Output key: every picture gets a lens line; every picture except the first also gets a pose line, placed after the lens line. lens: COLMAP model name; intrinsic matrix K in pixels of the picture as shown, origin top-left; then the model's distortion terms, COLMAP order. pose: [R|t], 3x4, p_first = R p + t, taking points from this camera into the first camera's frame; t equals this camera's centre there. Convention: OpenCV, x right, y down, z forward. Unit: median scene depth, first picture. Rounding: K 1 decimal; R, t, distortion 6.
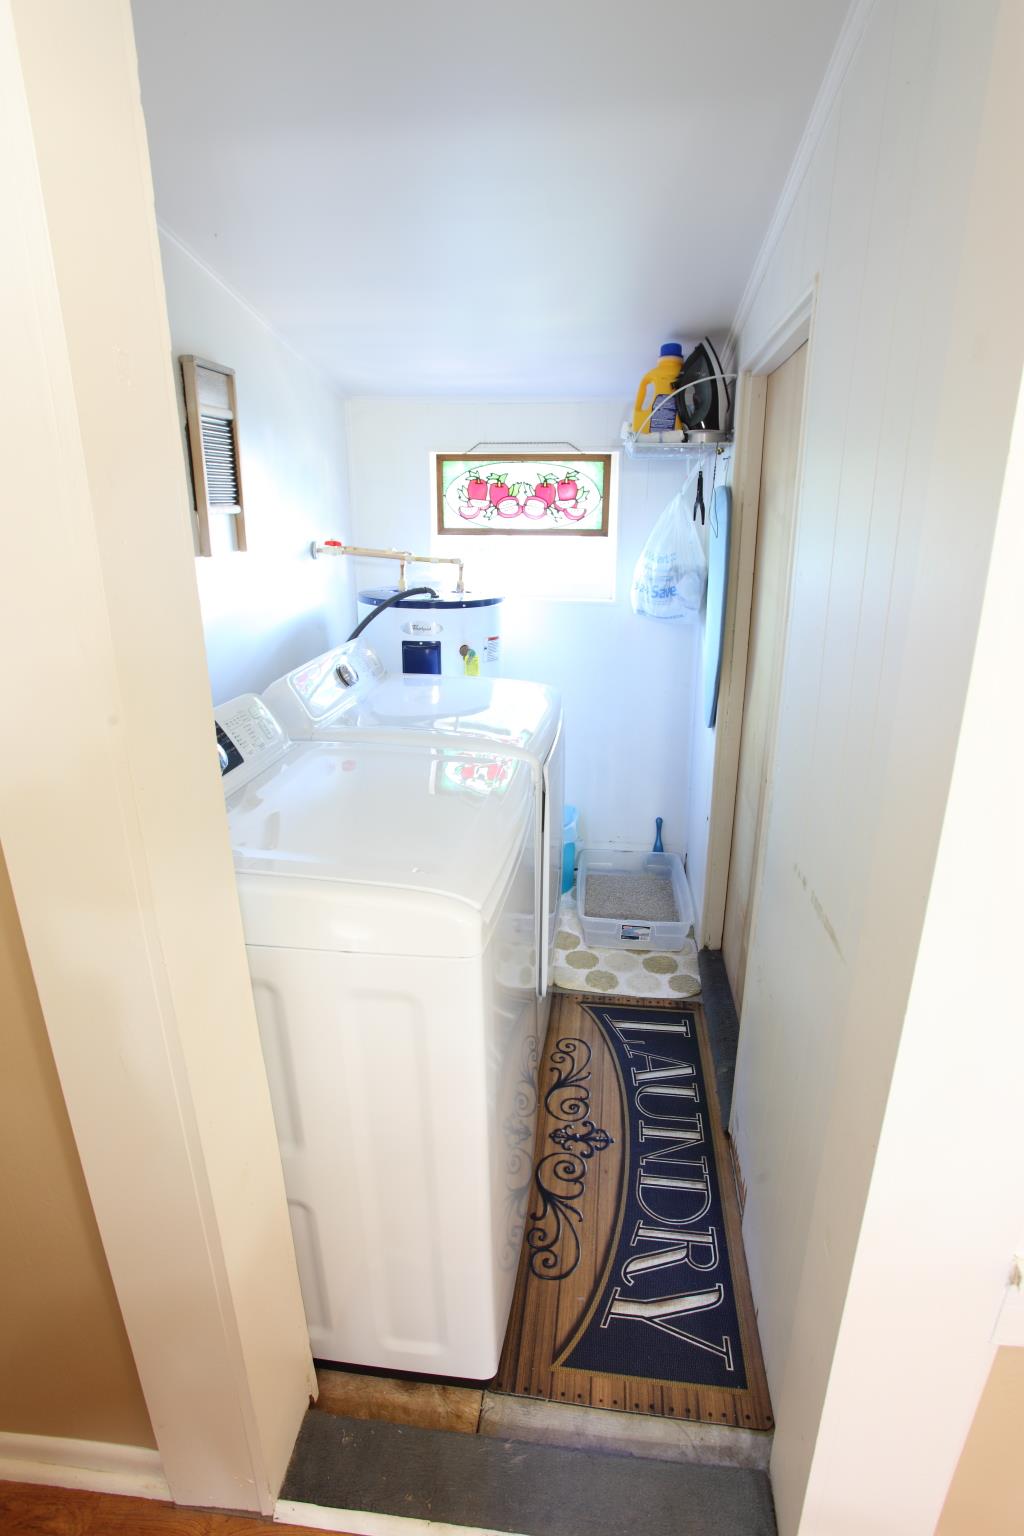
lens RADIAL K [[744.4, 0, 516.6], [0, 744.4, 771.1], [0, 0, 1]] dist [-0.034732, 0.001343]
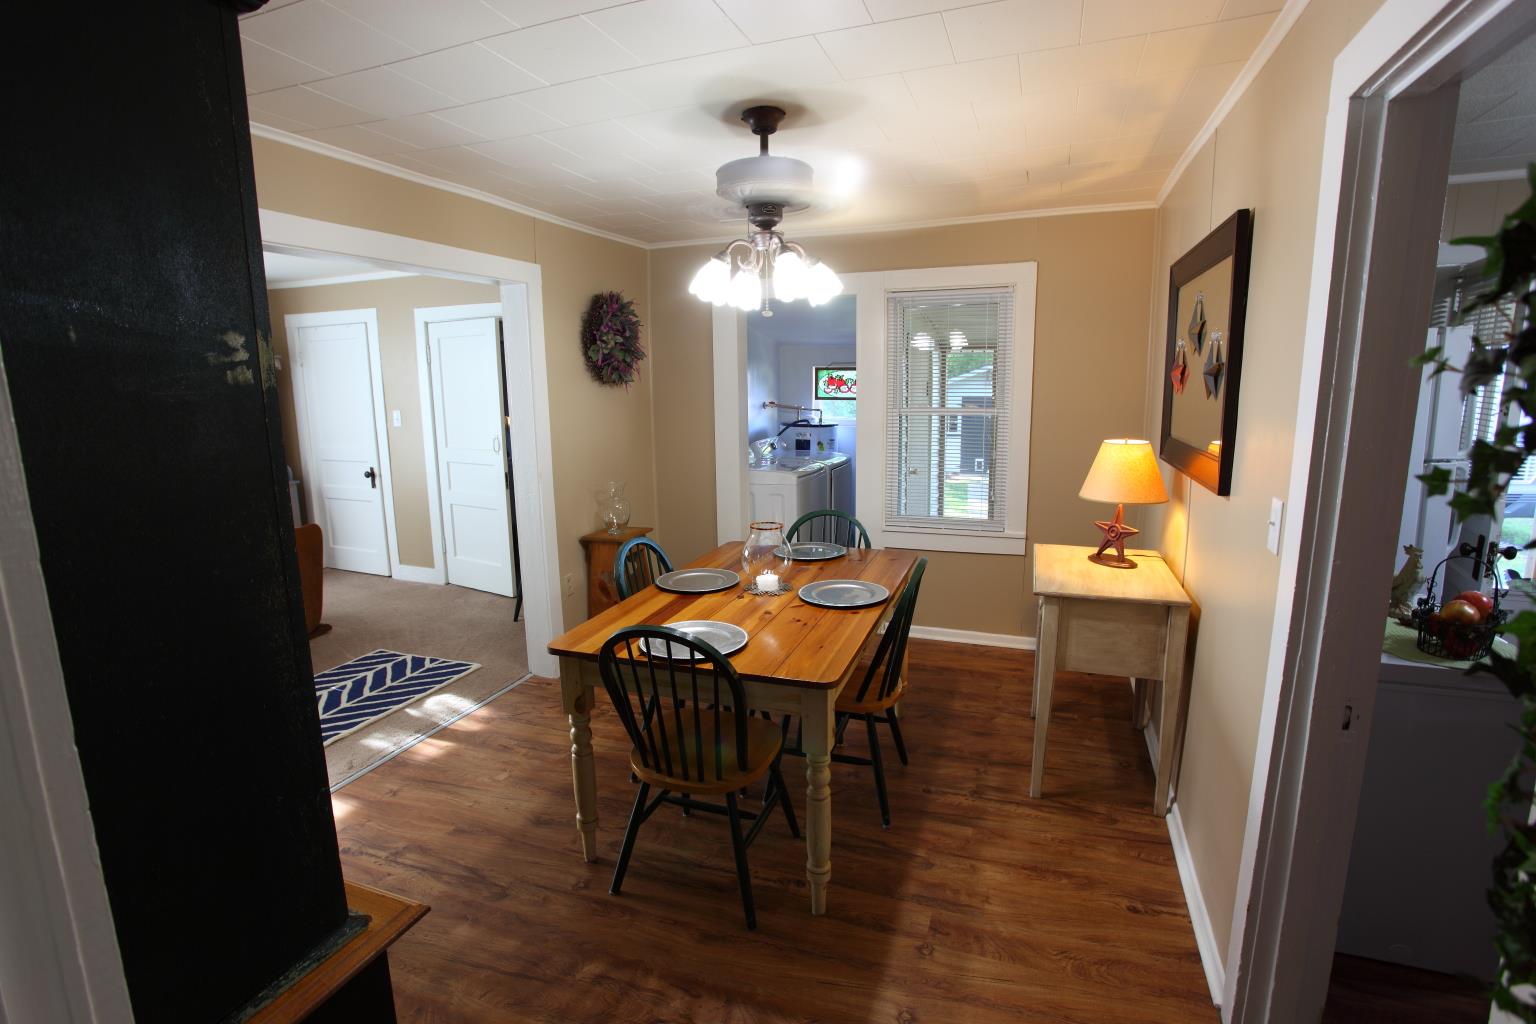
lens RADIAL K [[744.4, 0, 758.5], [0, 744.4, 511.4], [0, 0, 1]] dist [-0.034732, 0.001343]
pose [[0.971059, 0.033961, -0.236413, 0.306885], [-0.069524, 0.987167, -0.143762, 0.408466], [0.228497, 0.156038, 0.960959, -1.334741]]
